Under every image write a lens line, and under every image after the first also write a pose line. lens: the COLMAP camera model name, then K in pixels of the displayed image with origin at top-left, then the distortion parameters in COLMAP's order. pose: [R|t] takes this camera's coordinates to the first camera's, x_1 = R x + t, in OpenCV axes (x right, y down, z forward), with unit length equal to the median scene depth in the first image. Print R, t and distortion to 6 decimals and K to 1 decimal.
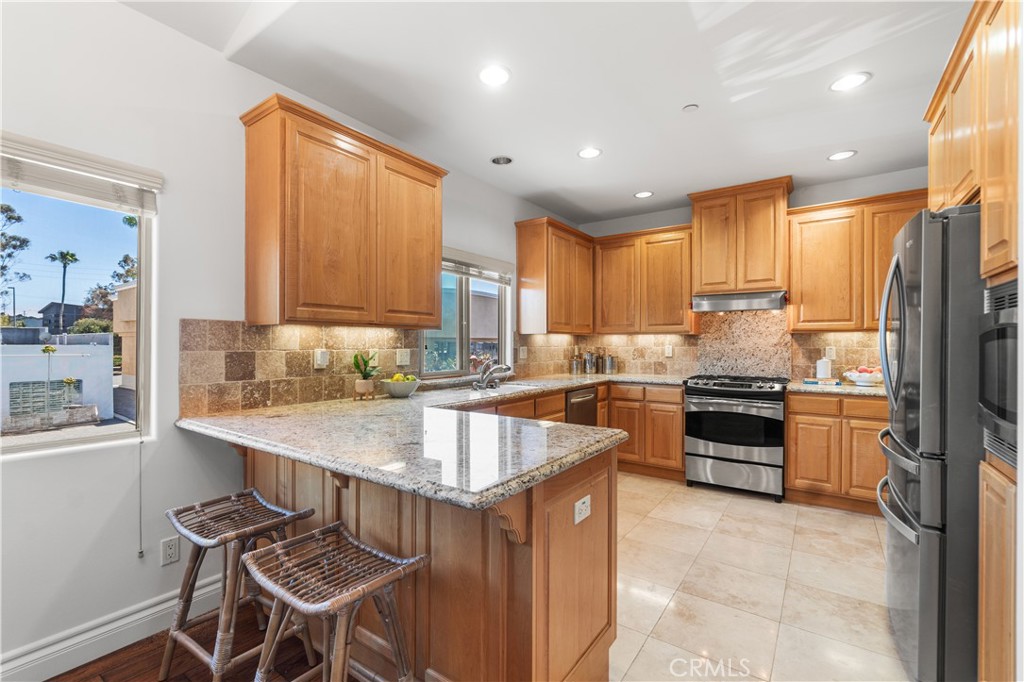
lens RADIAL K [[444.6, 0, 505.0], [0, 444.6, 342.2], [0, 0, 1]] dist [0.004137, 0.000618]
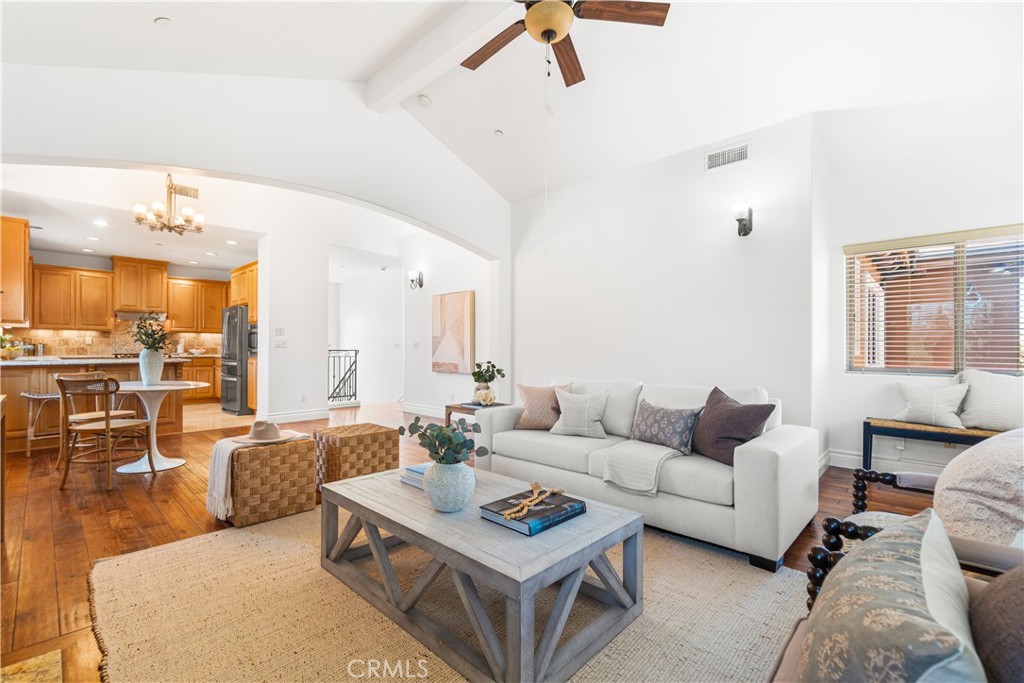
lens RADIAL K [[444.6, 0, 504.7], [0, 444.6, 345.6], [0, 0, 1]] dist [0.004137, 0.000618]
pose [[0.140231, 0.003607, 0.990112, -1.202445], [-0.003449, 0.999989, -0.003155, 0.042438], [-0.990113, -0.002972, 0.140241, -0.881496]]
